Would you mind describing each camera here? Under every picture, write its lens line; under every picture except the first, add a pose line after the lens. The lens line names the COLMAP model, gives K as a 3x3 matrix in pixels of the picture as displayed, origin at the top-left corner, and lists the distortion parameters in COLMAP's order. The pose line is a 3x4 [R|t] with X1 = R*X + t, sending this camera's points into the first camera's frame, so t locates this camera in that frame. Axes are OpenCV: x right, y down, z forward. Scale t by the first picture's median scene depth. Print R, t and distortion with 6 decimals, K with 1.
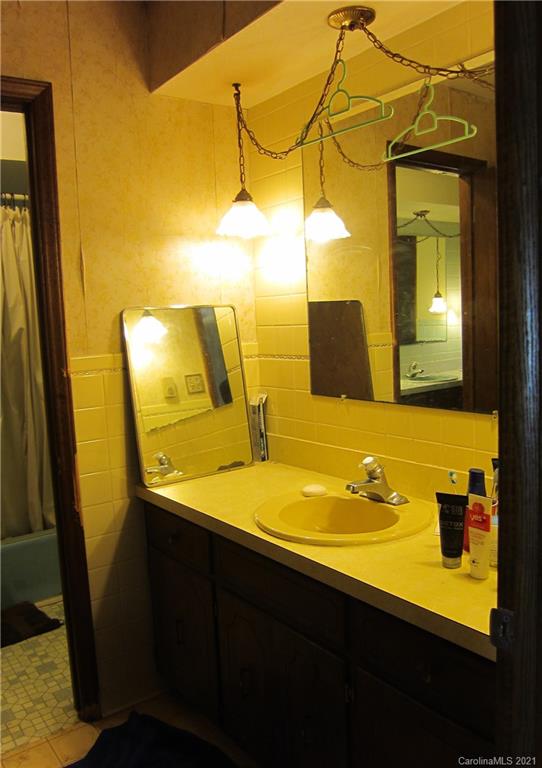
lens RADIAL K [[644.8, 0, 271.1], [0, 644.8, 382.9], [0, 0, 1]] dist [0.007487, 0.000175]
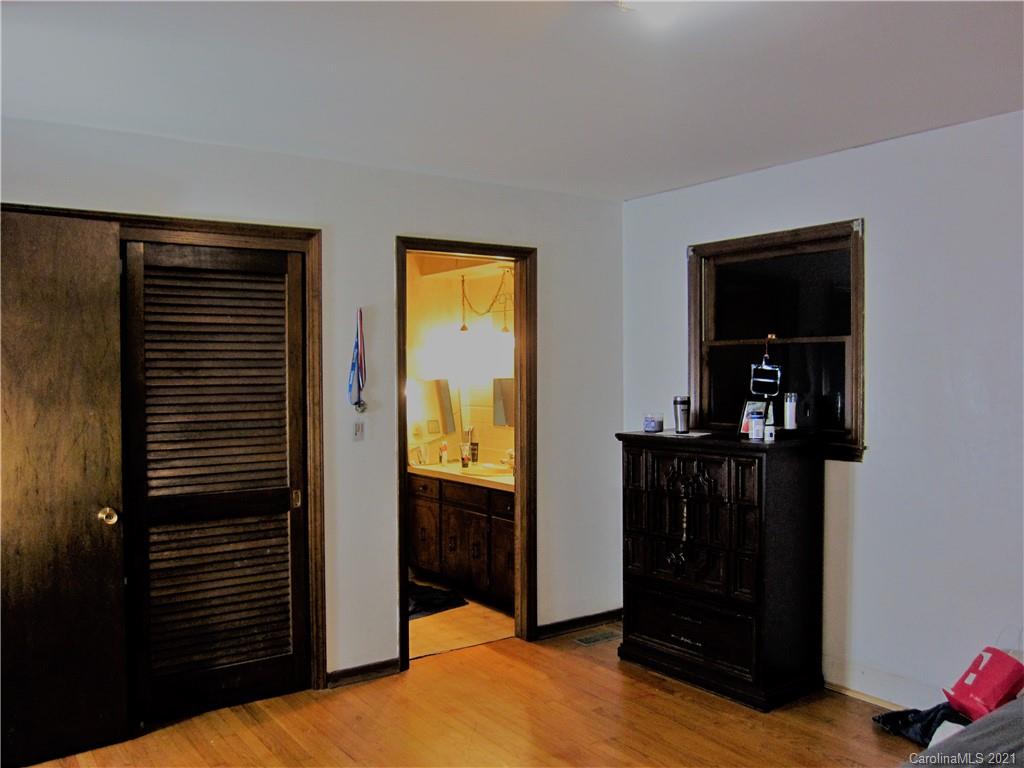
lens RADIAL K [[840.1, 0, 511.6], [0, 840.1, 383.0], [0, 0, 1]] dist [0.011149, 0.002209]
pose [[0.999020, 0.039944, -0.019046, 0.148930], [-0.041444, 0.995414, -0.086218, 0.100825], [0.015515, 0.086923, 0.996094, -1.477399]]
